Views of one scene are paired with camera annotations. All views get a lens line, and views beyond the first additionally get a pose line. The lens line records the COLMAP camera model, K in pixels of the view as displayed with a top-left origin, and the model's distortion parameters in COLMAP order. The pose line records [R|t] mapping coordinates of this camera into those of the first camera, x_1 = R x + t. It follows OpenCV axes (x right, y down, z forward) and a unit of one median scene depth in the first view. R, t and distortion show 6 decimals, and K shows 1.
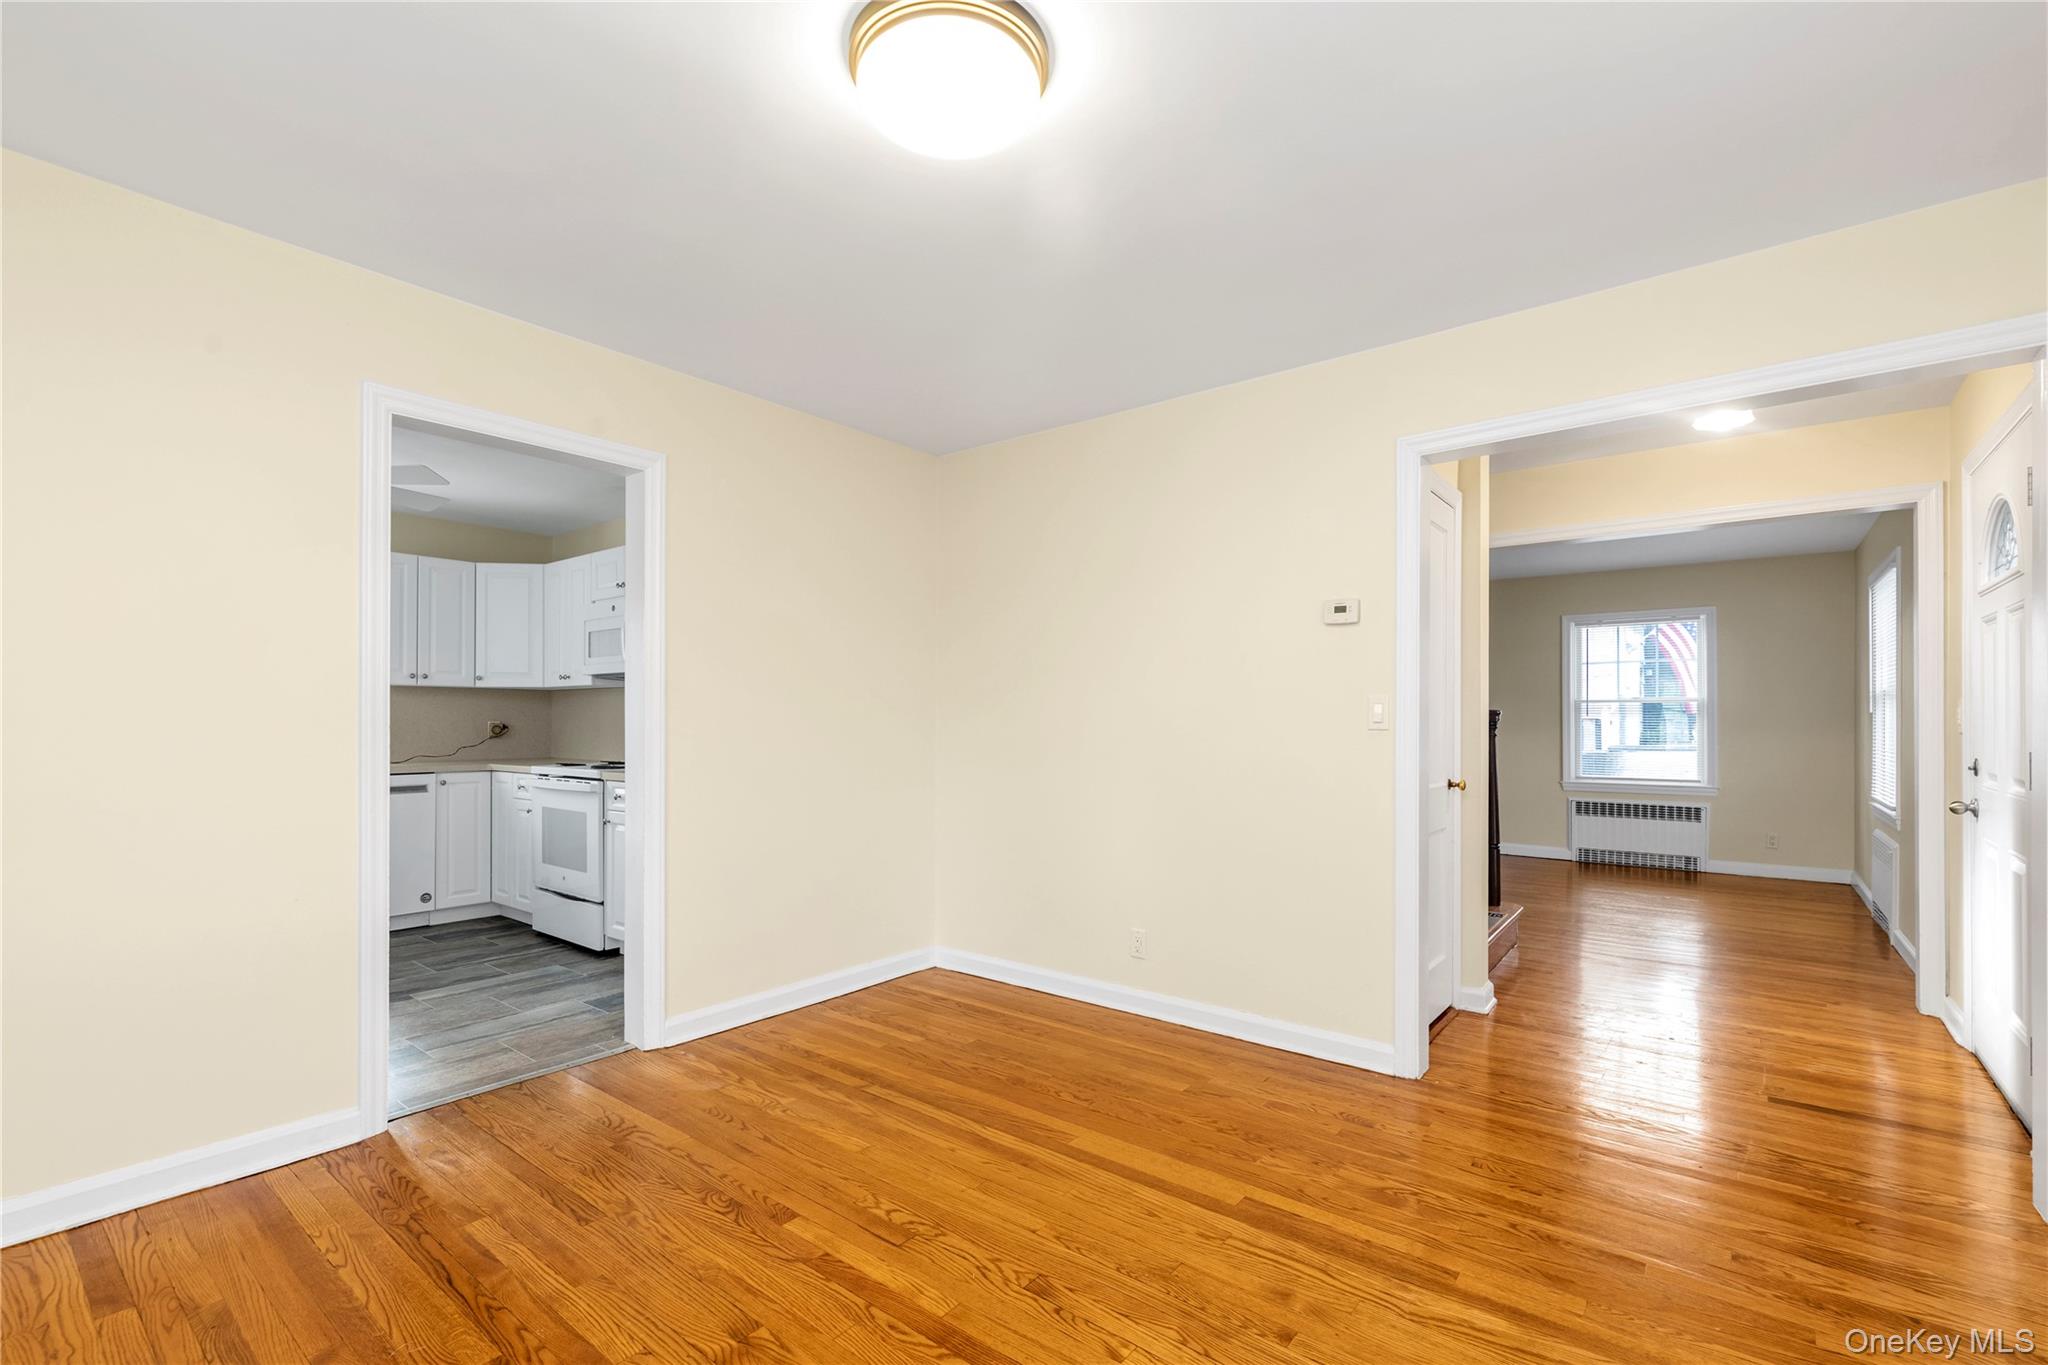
lens RADIAL K [[902.2, 0, 1024.9], [0, 902.2, 710.9], [0, 0, 1]] dist [0.000885, 0.000017]
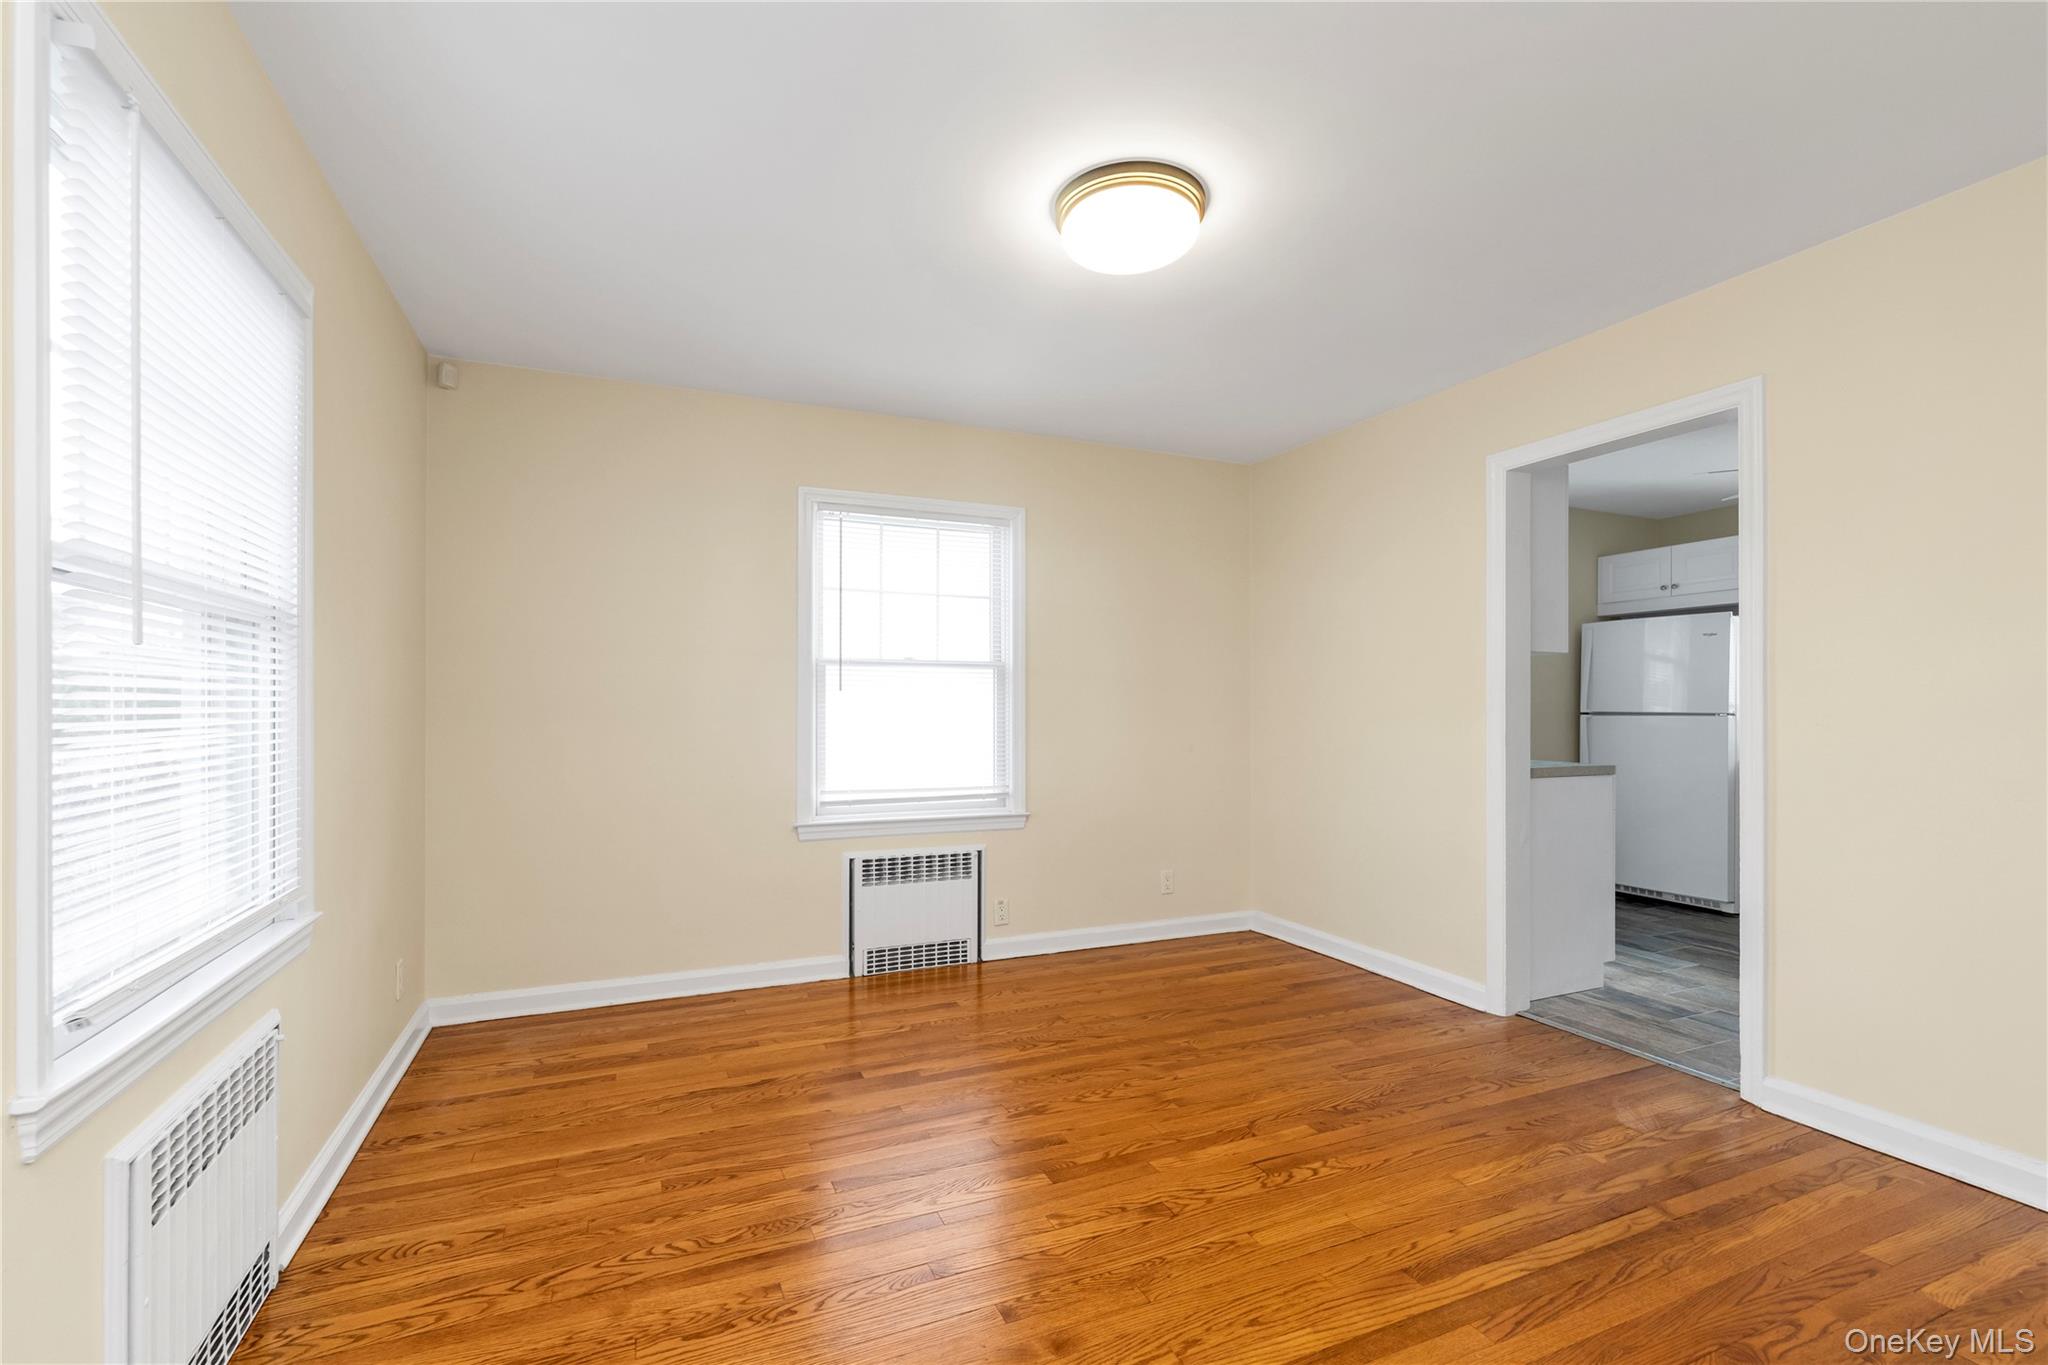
lens RADIAL K [[902.2, 0, 1024.9], [0, 902.2, 710.9], [0, 0, 1]] dist [0.000885, 0.000017]
pose [[-0.466794, -0.000598, -0.884366, 0.777102], [0.009190, 0.999942, -0.005527, 0.017867], [0.884318, -0.010707, -0.466762, 0.991581]]
